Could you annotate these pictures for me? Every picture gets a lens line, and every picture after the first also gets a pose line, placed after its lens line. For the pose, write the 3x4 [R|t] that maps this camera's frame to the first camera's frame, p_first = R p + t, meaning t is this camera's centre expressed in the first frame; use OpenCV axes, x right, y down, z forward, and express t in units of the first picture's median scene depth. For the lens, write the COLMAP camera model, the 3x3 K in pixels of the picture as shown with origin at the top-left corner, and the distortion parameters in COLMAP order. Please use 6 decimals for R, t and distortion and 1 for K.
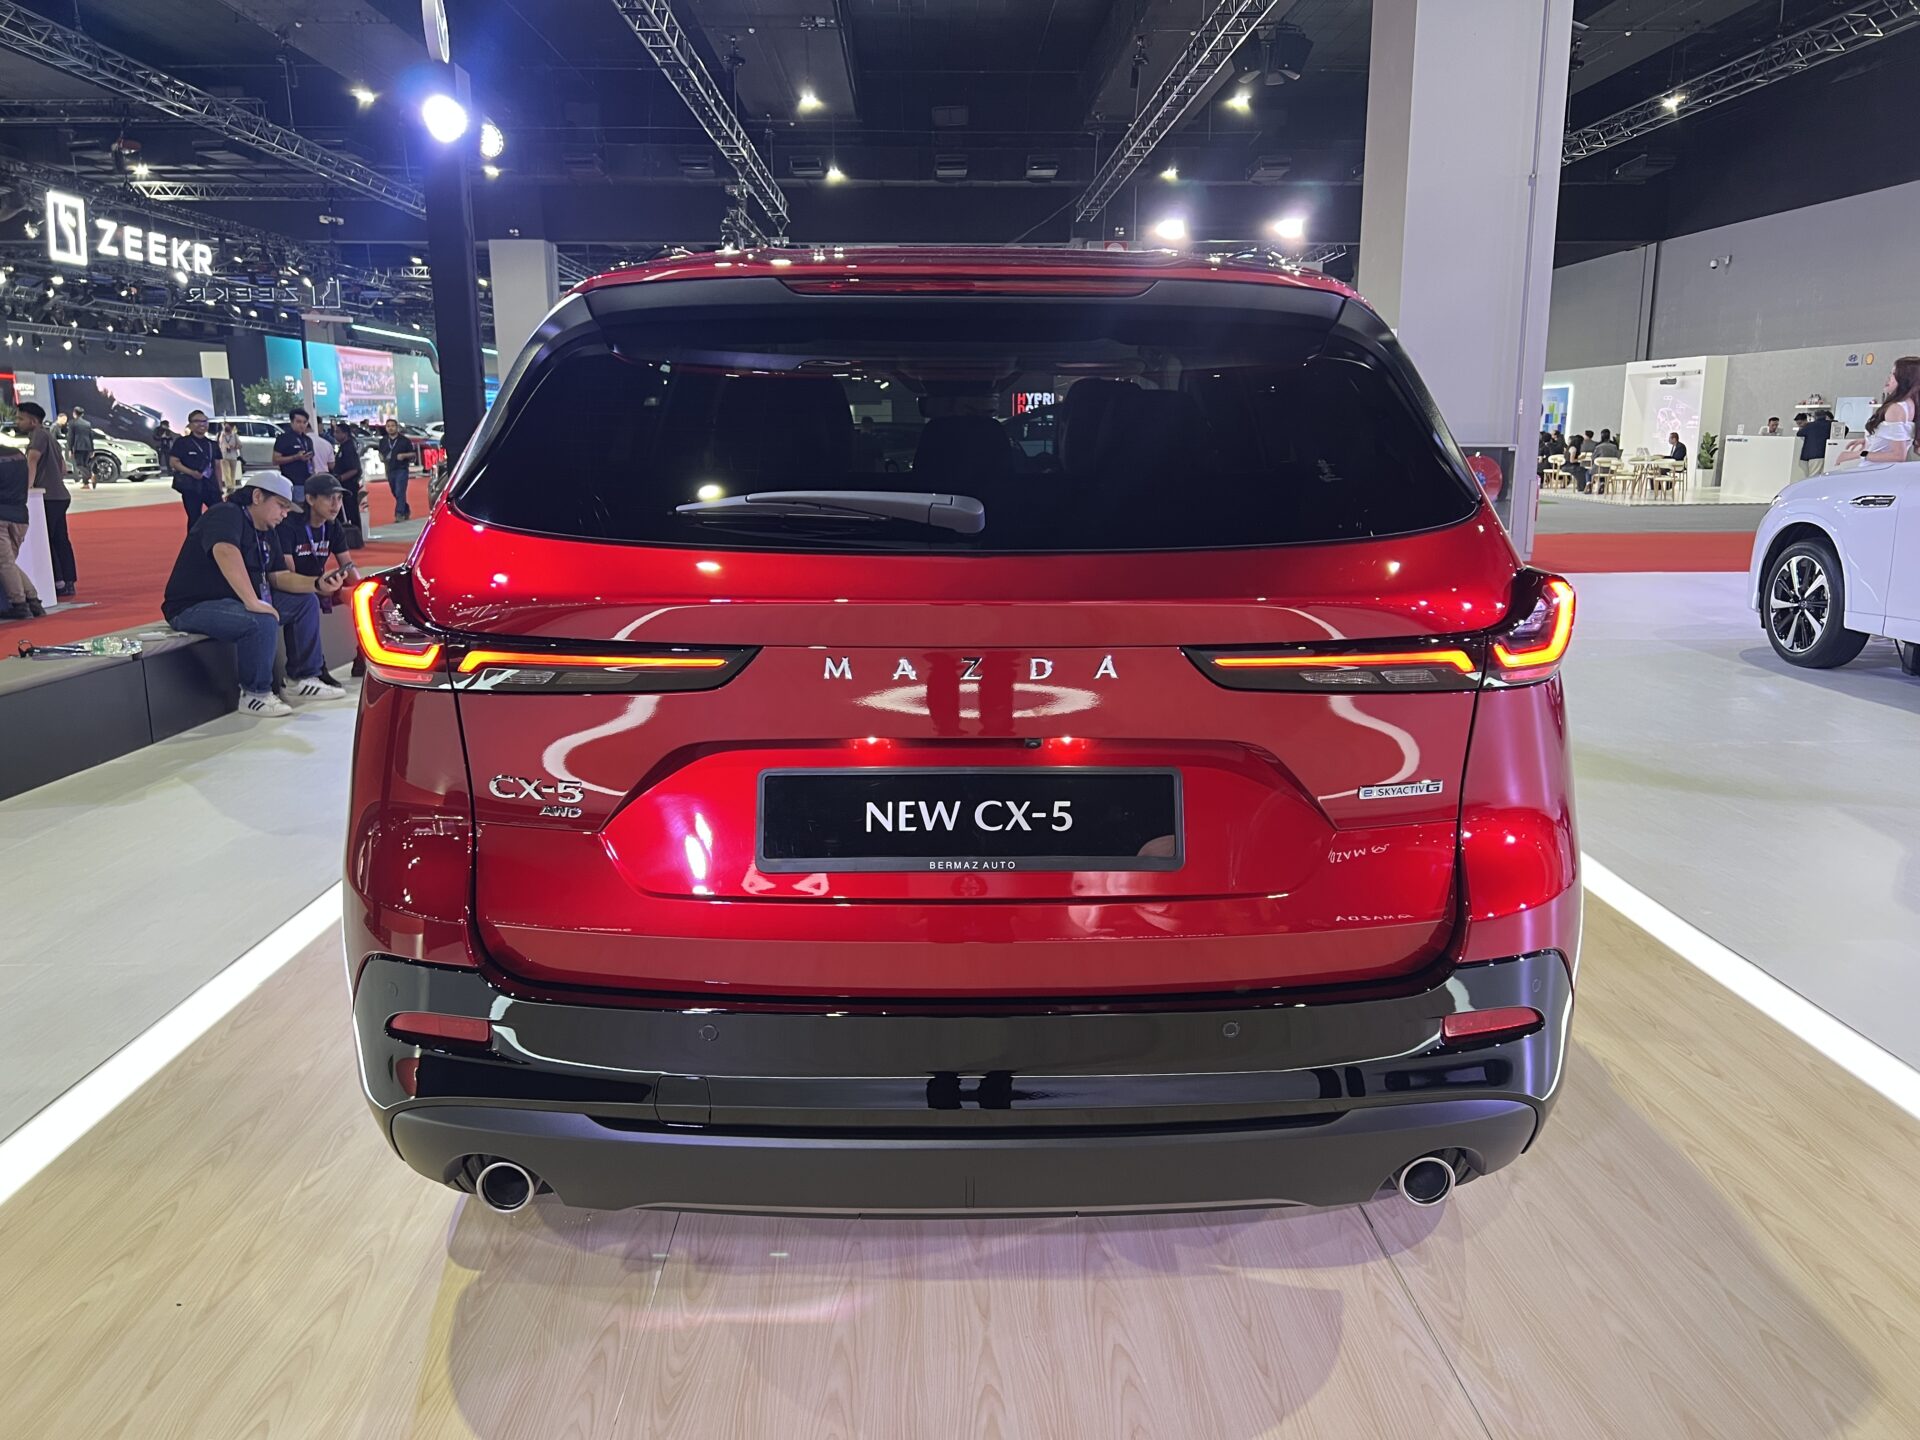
lens RADIAL K [[1447.1, 0, 975.5], [0, 1447.1, 718.3], [0, 0, 1]] dist [0.042829, -0.049672]
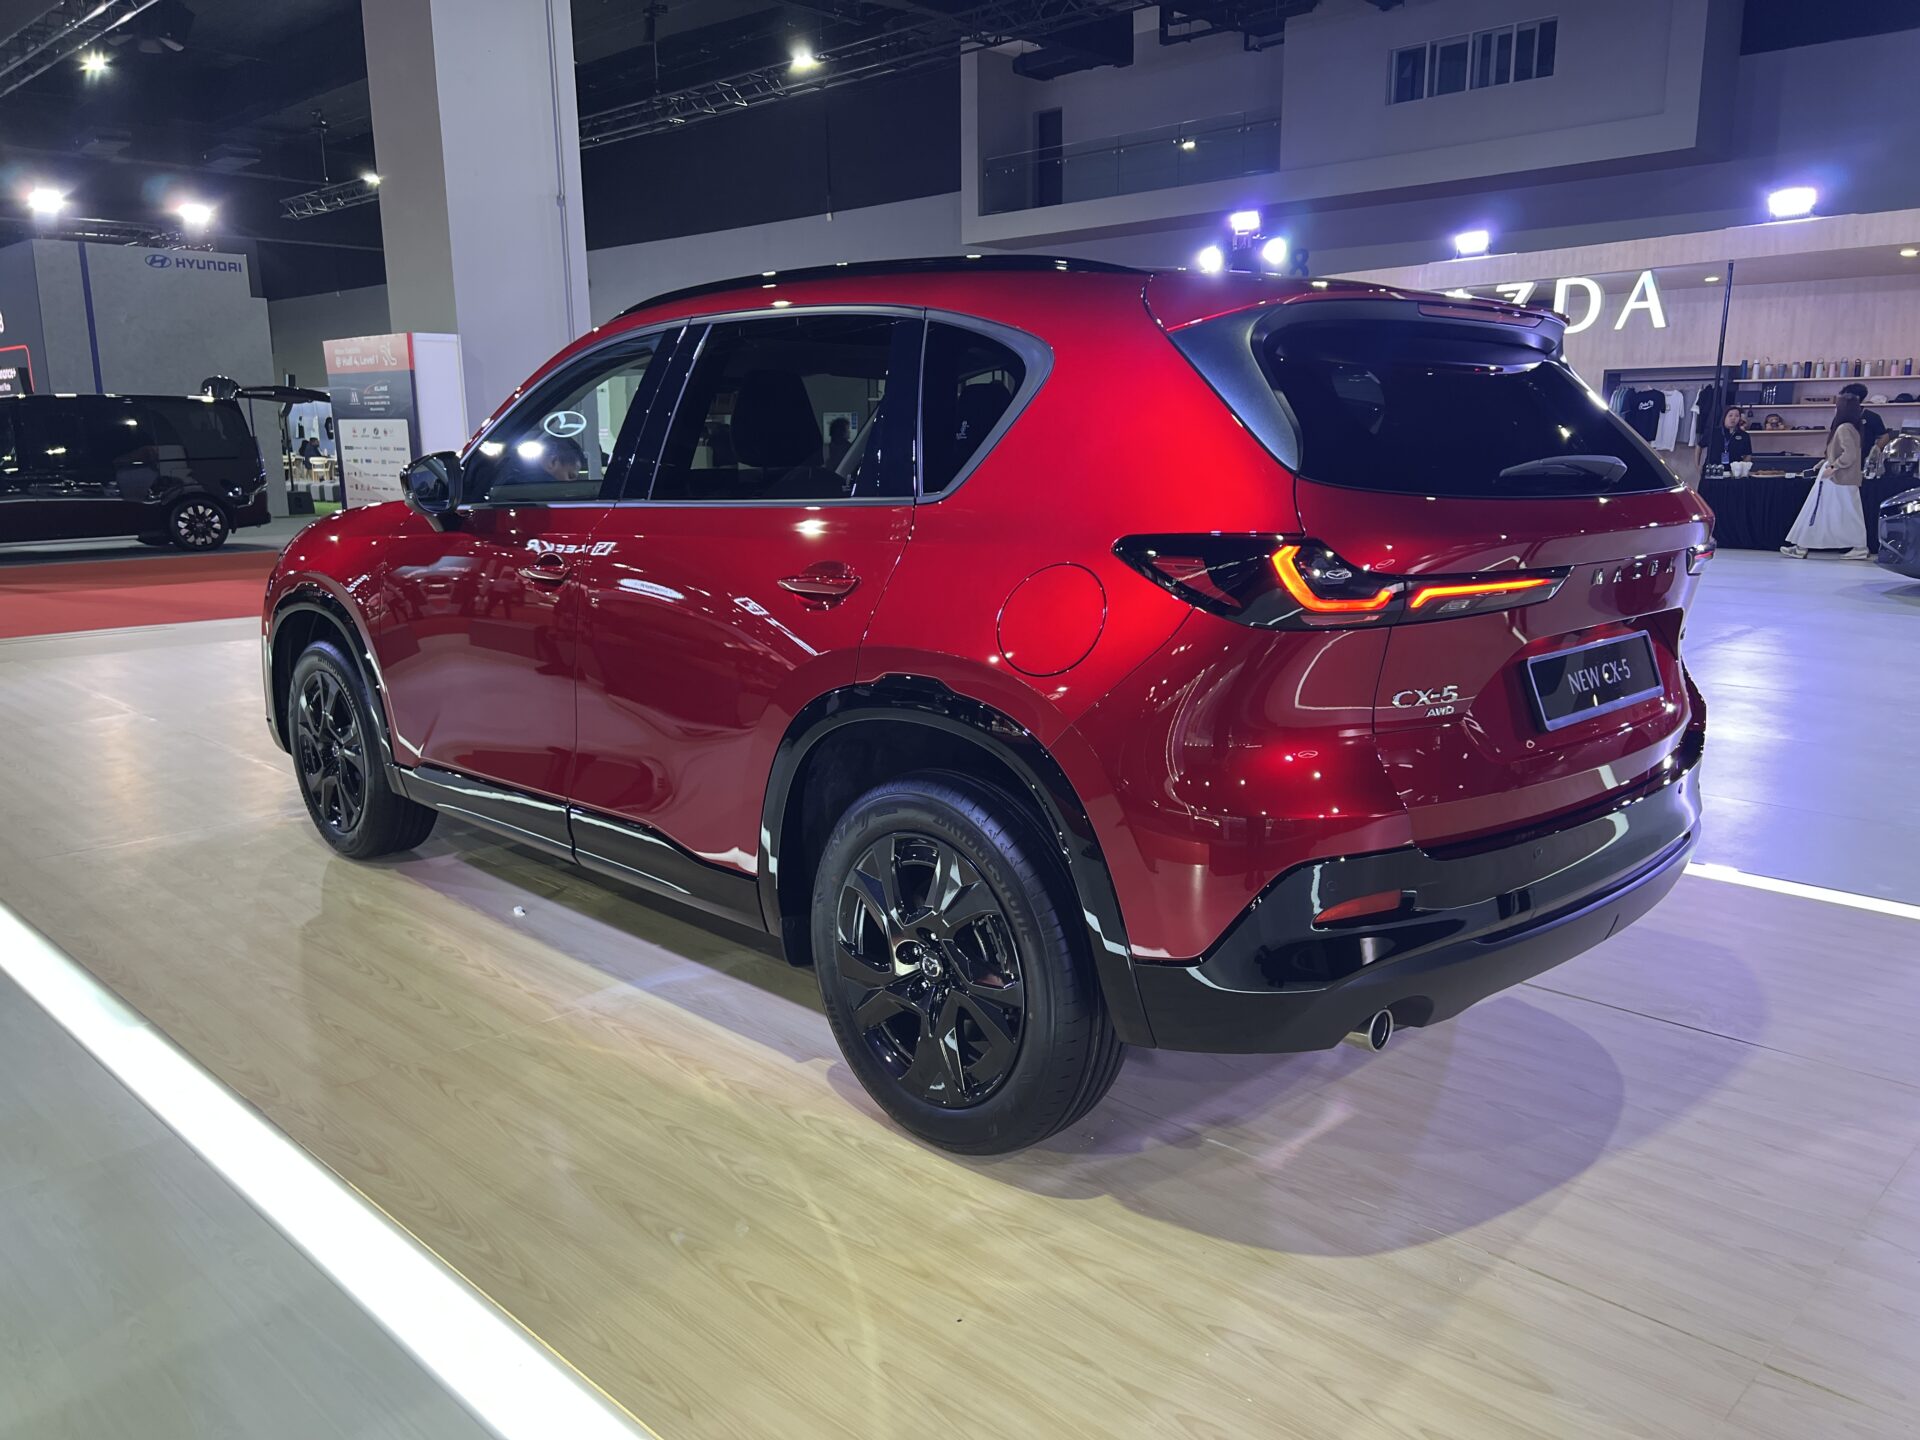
lens RADIAL K [[1447.1, 0, 975.5], [0, 1447.1, 718.3], [0, 0, 1]] dist [0.042829, -0.049672]
pose [[0.721235, -0.134611, 0.679485, -1.137768], [0.138305, 0.989169, 0.049160, -0.038931], [-0.678743, 0.058520, 0.732041, 0.263613]]
